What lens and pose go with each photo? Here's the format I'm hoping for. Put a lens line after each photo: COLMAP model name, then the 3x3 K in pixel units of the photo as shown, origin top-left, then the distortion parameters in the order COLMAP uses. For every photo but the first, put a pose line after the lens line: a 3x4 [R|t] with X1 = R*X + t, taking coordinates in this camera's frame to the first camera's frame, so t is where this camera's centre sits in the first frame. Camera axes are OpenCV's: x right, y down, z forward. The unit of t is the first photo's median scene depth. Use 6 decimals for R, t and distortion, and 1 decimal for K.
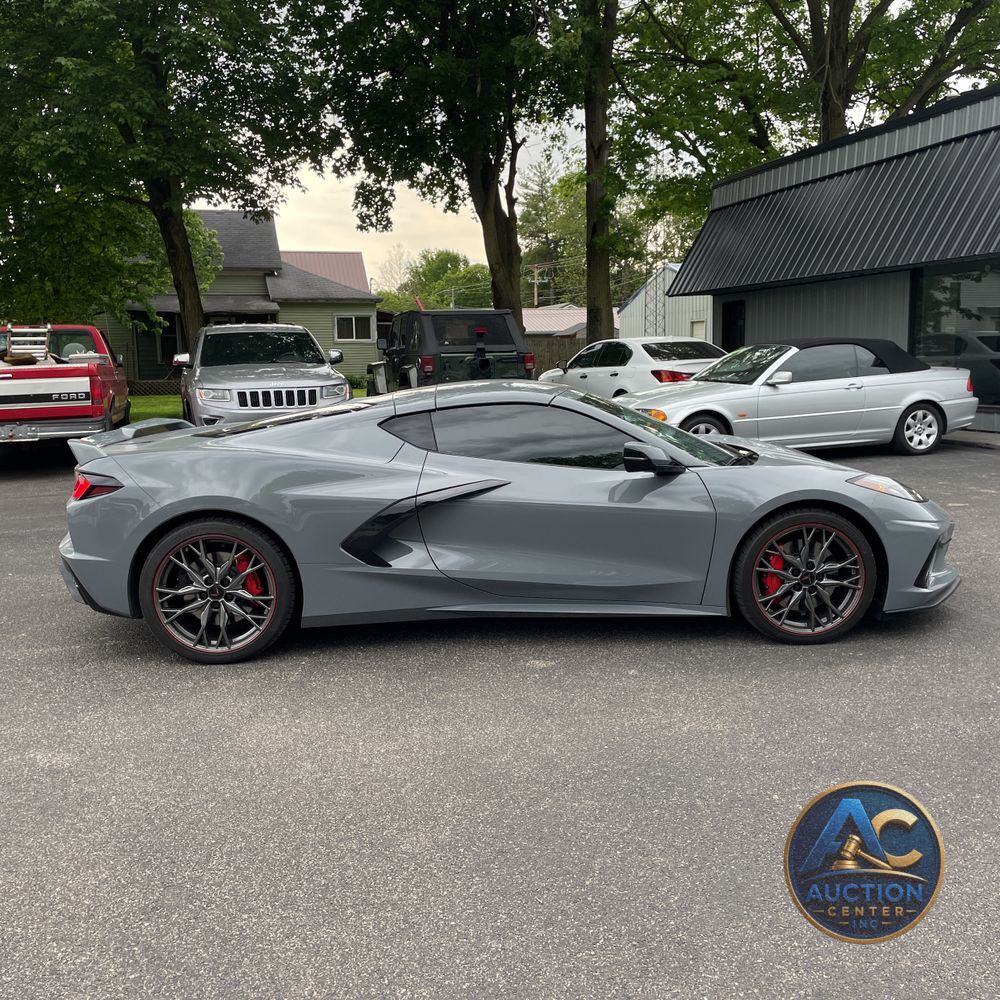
lens RADIAL K [[1024.1, 0, 491.8], [0, 1024.1, 497.8], [0, 0, 1]] dist [0.020378, 0.000000]
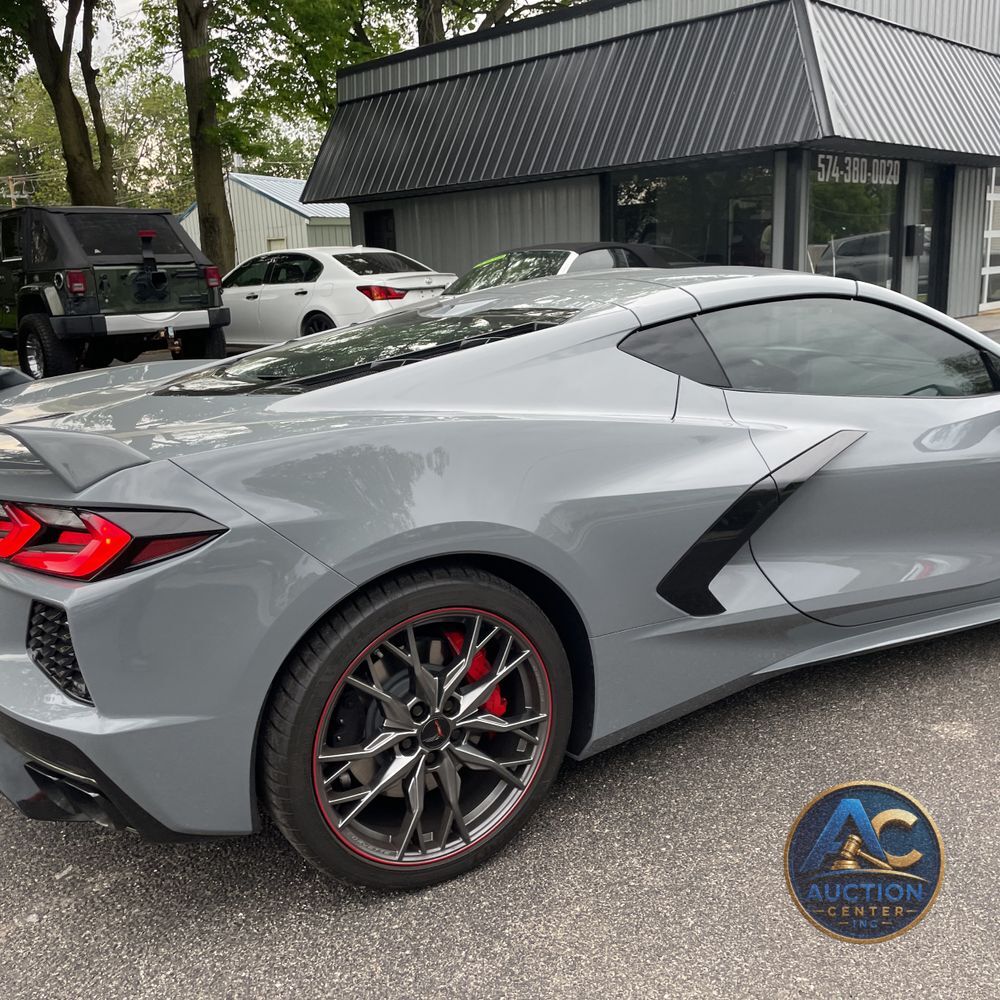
lens RADIAL K [[1024.1, 0, 514.6], [0, 1024.1, 505.8], [0, 0, 1]] dist [0.020378, 0.000000]
pose [[0.875540, -0.116857, 0.468801, -0.159364], [0.081591, 0.992135, 0.094926, -0.016820], [-0.476207, -0.044862, 0.878188, 0.215598]]
